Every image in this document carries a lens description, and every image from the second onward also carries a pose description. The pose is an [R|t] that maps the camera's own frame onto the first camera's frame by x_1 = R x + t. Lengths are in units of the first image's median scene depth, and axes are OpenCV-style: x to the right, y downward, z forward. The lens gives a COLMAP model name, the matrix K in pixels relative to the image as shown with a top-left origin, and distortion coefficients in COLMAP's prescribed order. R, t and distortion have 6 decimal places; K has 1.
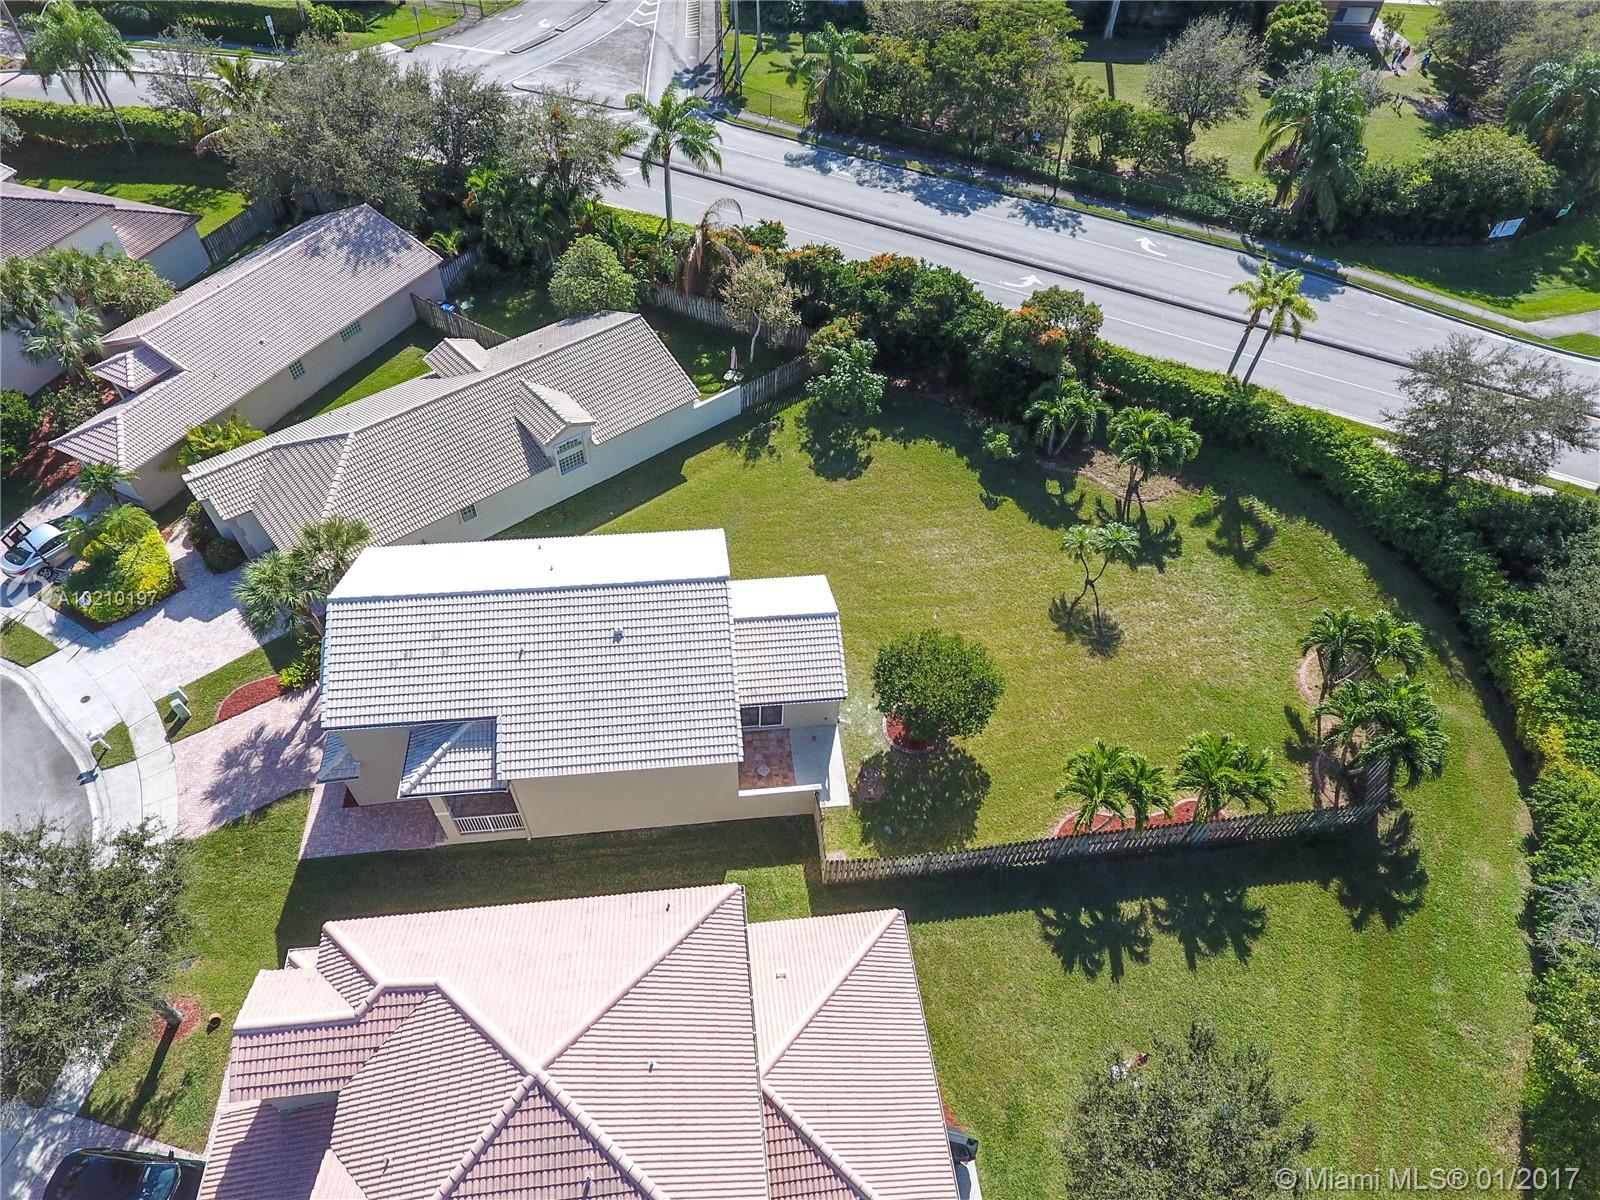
lens RADIAL K [[935.3, 0, 800.0], [0, 935.3, 600.0], [0, 0, 1]] dist [-0.000483, -0.001077]
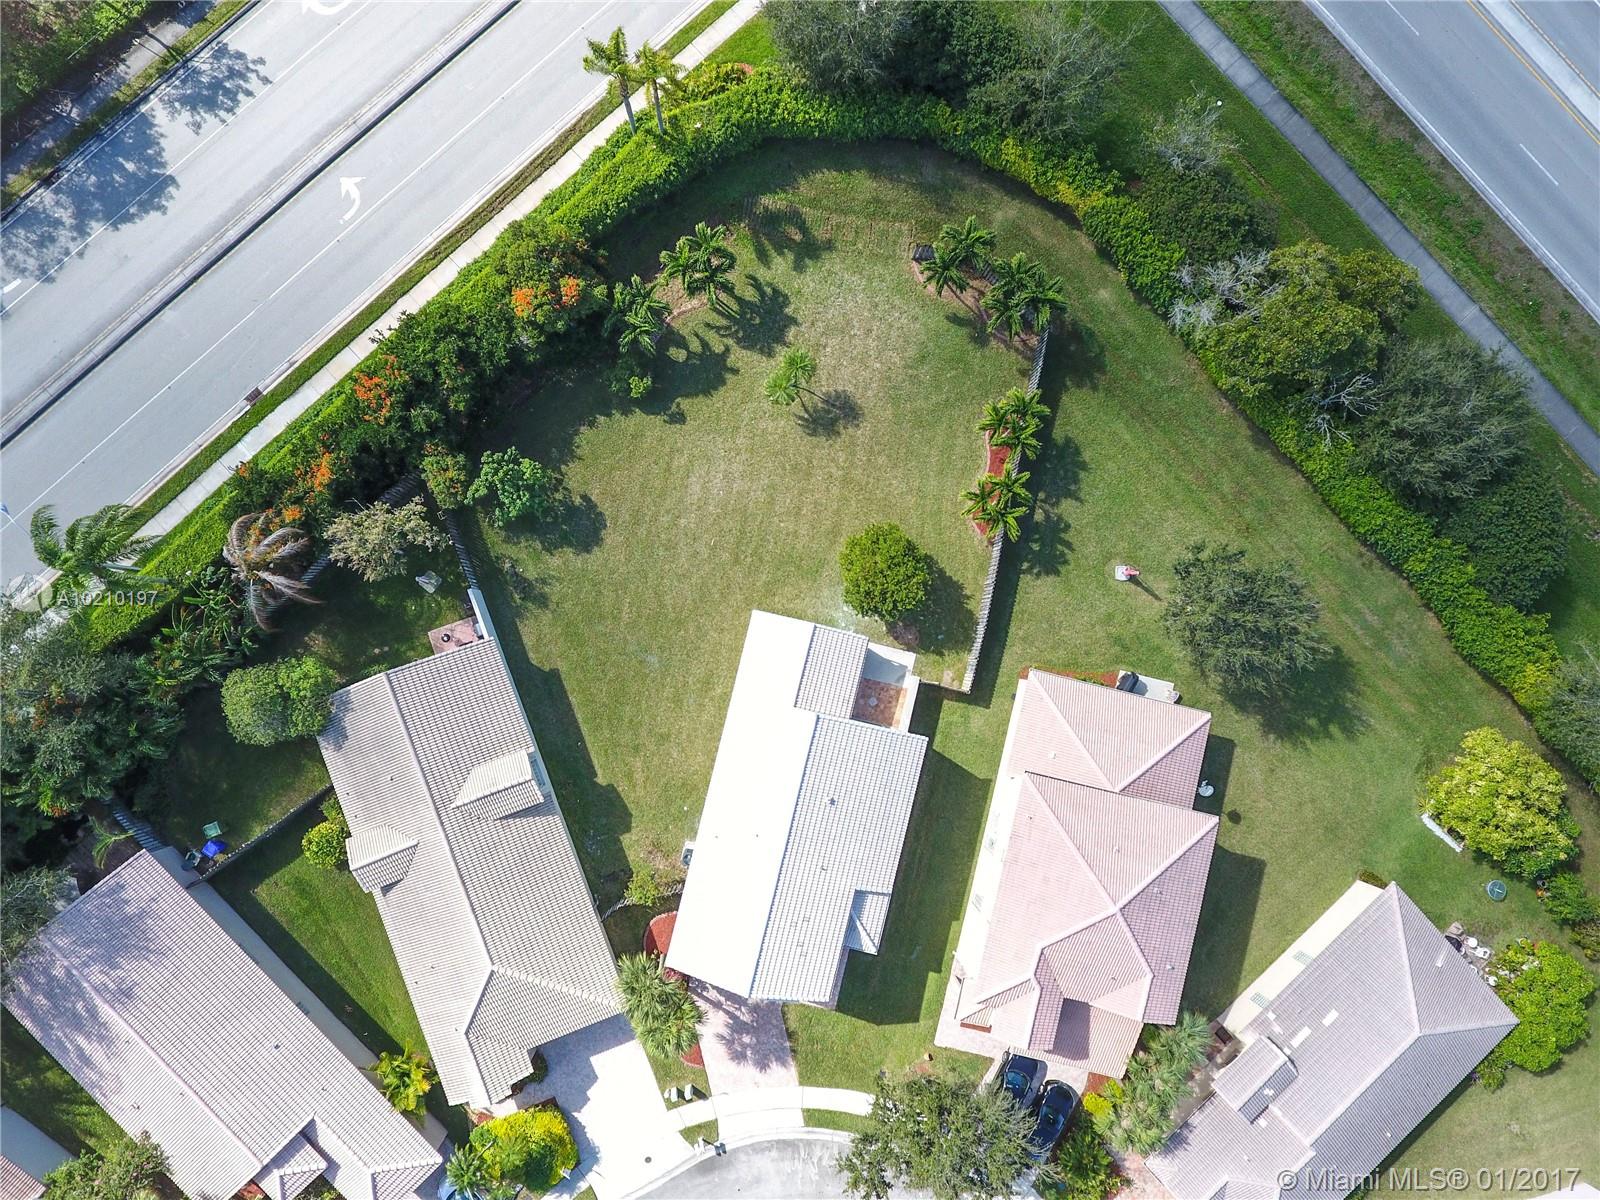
lens RADIAL K [[949.9, 0, 792.7], [0, 949.9, 604.8], [0, 0, 1]] dist [-0.002739, 0.000052]
pose [[0.351541, -0.935898, 0.022653, 0.020491], [0.680037, 0.271916, 0.680890, -0.755684], [-0.643403, -0.223956, 0.732036, 0.040856]]
